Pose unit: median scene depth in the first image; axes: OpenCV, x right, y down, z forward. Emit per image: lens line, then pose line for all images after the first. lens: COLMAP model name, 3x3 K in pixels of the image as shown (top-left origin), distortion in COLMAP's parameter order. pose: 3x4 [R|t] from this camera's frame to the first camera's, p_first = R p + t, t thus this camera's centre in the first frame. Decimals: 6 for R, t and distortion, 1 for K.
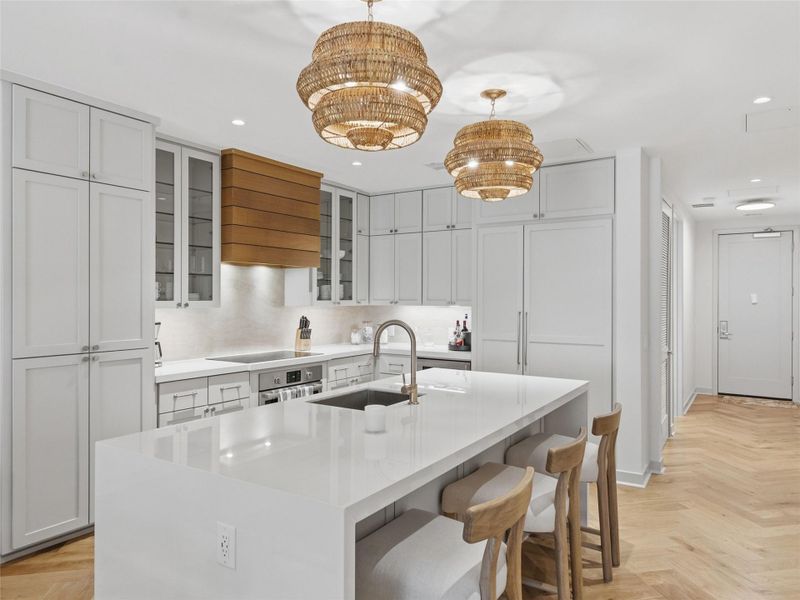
lens RADIAL K [[545.8, 0, 400.0], [0, 545.8, 300.0], [0, 0, 1]] dist [-0.003873, 0.000307]
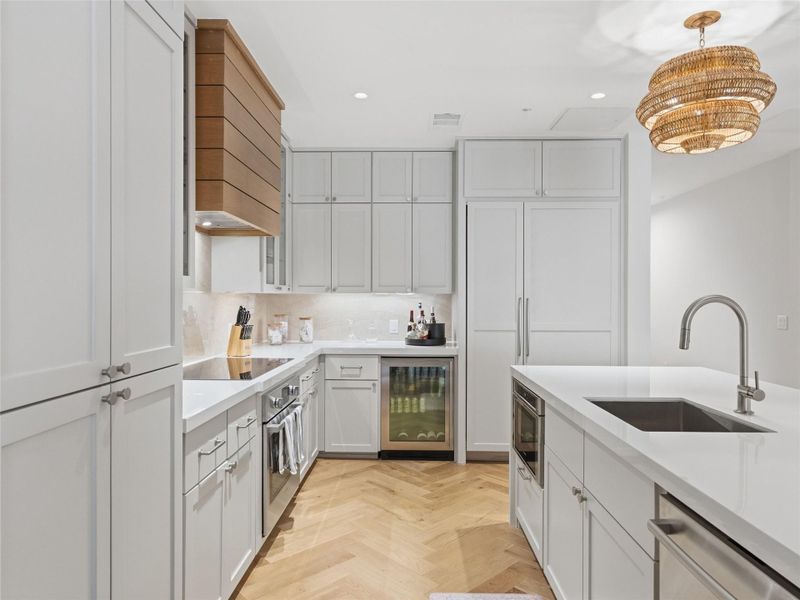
lens RADIAL K [[526.7, 0, 400.0], [0, 526.7, 300.0], [0, 0, 1]] dist [0.031950, 0.001930]
pose [[0.843595, -0.002999, 0.536971, -0.419451], [0.002126, 0.999995, 0.002245, 0.023019], [-0.536975, -0.000752, 0.843598, 0.373738]]
